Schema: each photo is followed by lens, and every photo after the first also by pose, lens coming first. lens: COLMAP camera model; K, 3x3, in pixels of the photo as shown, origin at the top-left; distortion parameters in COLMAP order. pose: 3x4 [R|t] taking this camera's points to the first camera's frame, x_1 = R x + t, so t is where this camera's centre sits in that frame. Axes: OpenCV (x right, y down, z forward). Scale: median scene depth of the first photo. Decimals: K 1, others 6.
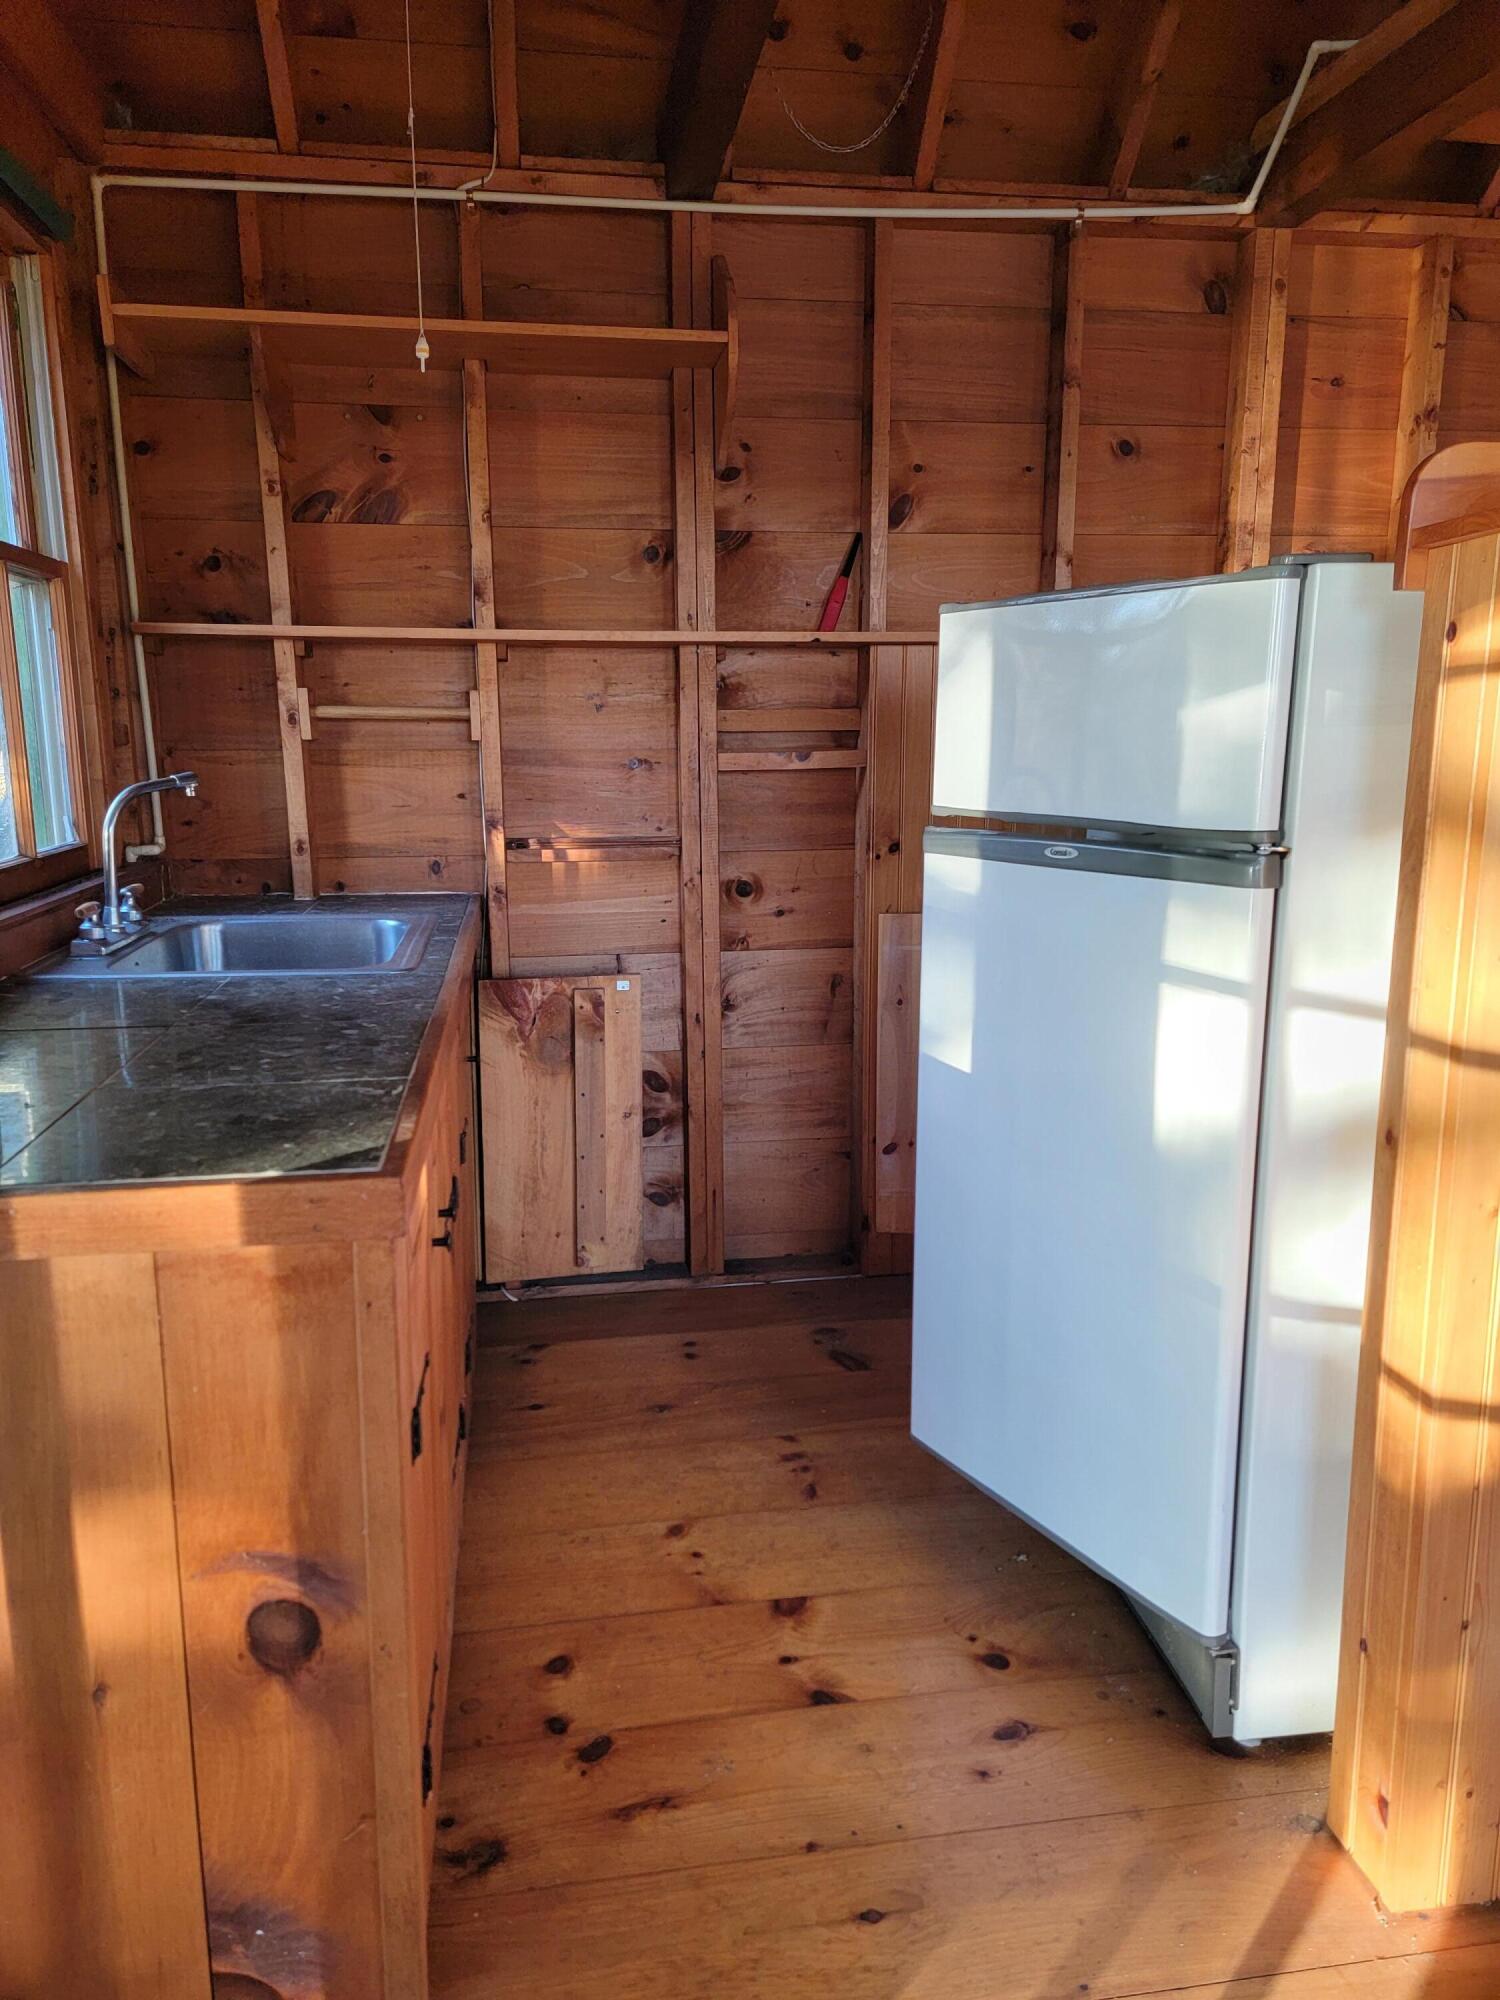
lens RADIAL K [[1383.3, 0, 713.9], [0, 1383.3, 1016.6], [0, 0, 1]] dist [0.082835, -0.066651]
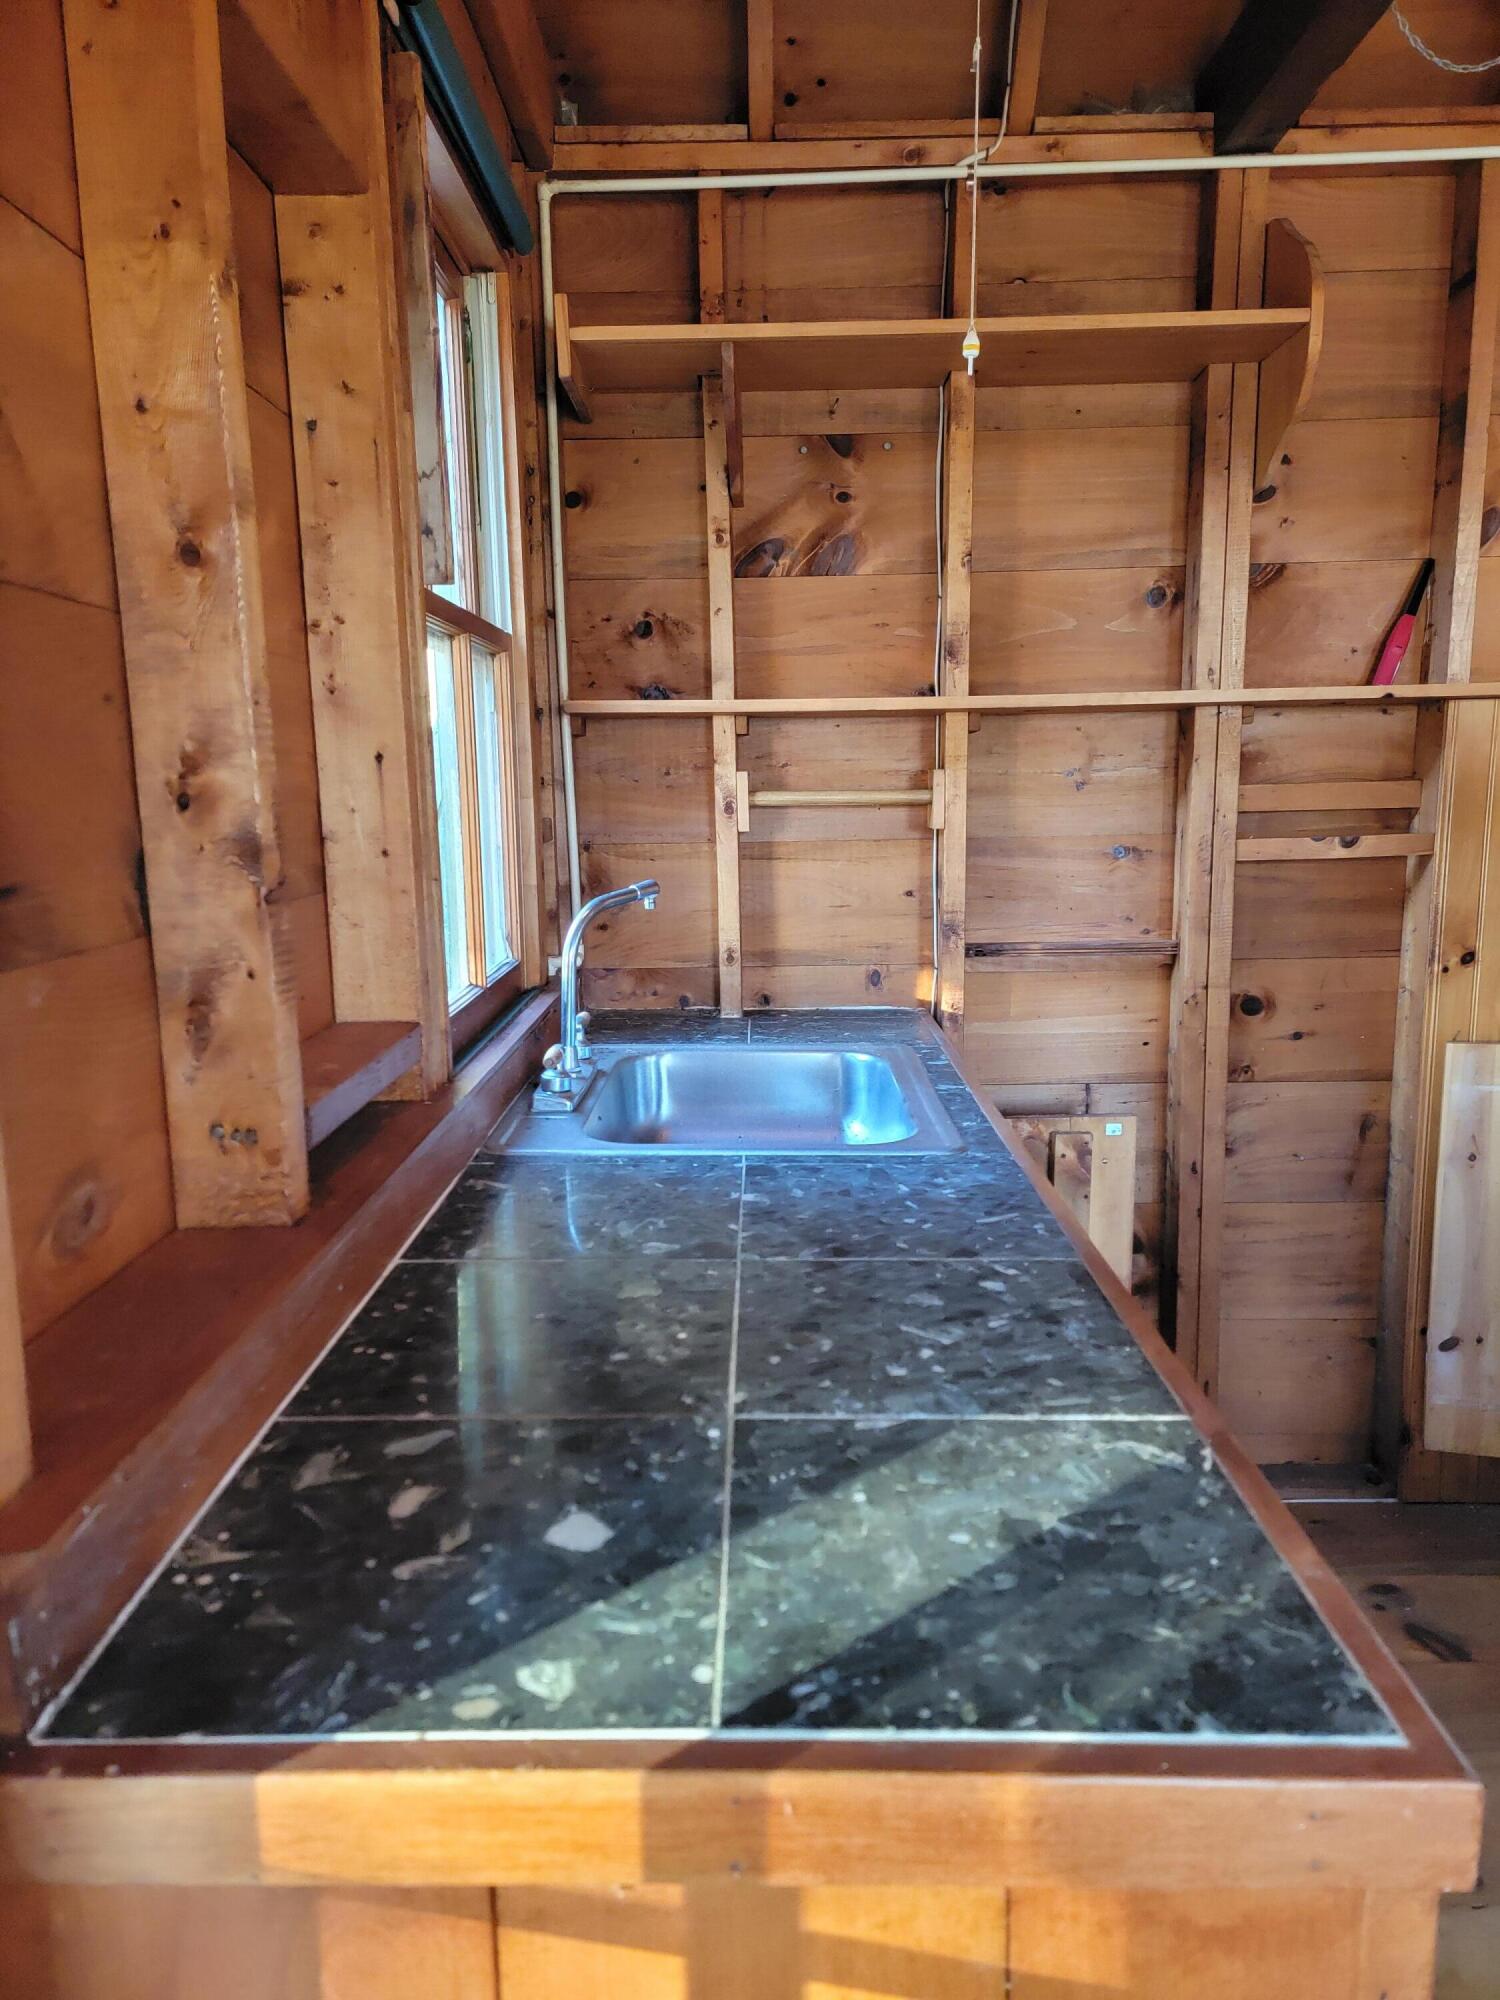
lens RADIAL K [[1429.7, 0, 745.9], [0, 1429.7, 1053.7], [0, 0, 1]] dist [0.094847, -0.078596]
pose [[0.985579, 0.021642, -0.167828, -0.136322], [-0.025007, 0.999526, -0.017964, -0.045694], [0.167360, 0.021902, 0.985653, 0.137396]]
